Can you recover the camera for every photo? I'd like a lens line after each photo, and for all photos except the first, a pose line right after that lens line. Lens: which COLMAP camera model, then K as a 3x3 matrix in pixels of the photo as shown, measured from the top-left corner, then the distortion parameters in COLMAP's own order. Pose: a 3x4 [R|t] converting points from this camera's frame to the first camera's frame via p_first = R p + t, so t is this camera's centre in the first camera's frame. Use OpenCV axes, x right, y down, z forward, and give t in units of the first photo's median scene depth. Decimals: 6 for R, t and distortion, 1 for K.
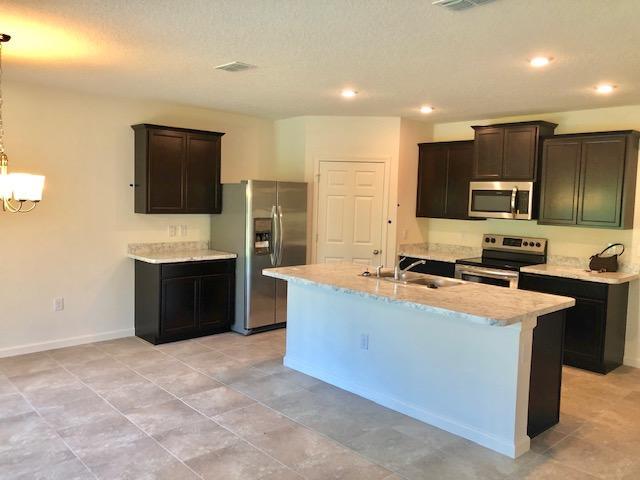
lens RADIAL K [[530.9, 0, 310.2], [0, 530.9, 231.9], [0, 0, 1]] dist [0.075799, -0.099876]
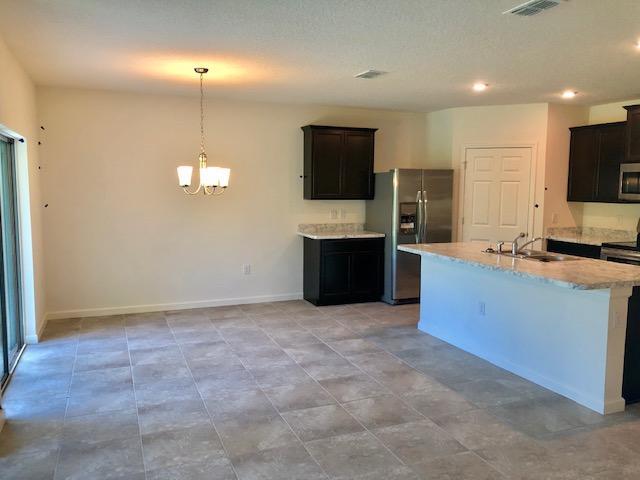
lens RADIAL K [[530.9, 0, 310.2], [0, 530.9, 231.9], [0, 0, 1]] dist [0.075799, -0.099876]
pose [[0.935039, 0.013306, -0.354295, 0.123388], [-0.009378, 0.999874, 0.012800, 0.025635], [0.354421, -0.008646, 0.935046, -0.137760]]
